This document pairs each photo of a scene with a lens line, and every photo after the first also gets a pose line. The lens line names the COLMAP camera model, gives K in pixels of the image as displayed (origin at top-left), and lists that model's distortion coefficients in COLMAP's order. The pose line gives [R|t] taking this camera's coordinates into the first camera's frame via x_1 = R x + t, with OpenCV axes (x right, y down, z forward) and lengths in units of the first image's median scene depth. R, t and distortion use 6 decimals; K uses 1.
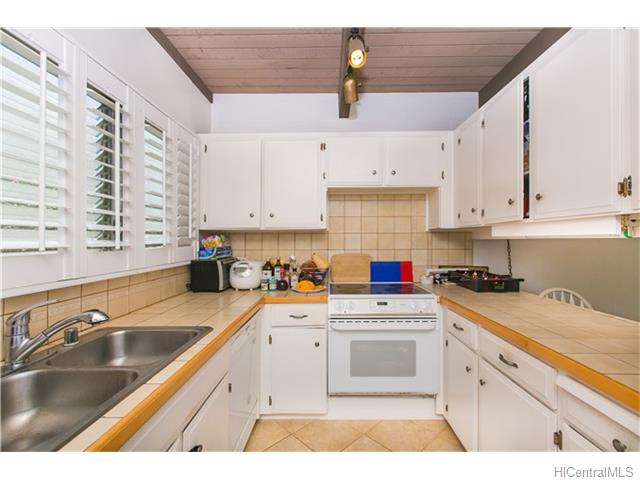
lens RADIAL K [[288.8, 0, 319.6], [0, 288.8, 237.4], [0, 0, 1]] dist [-0.003001, 0.001381]
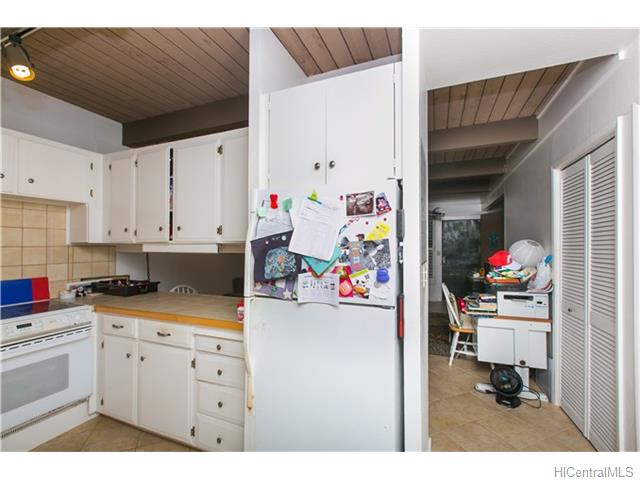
lens RADIAL K [[288.8, 0, 320.0], [0, 288.8, 242.4], [0, 0, 1]] dist [-0.003001, 0.001381]
pose [[0.376928, 0.012405, 0.926160, -0.266608], [-0.005291, 0.999923, -0.011239, -0.028466], [-0.926228, -0.000664, 0.376964, -0.204320]]
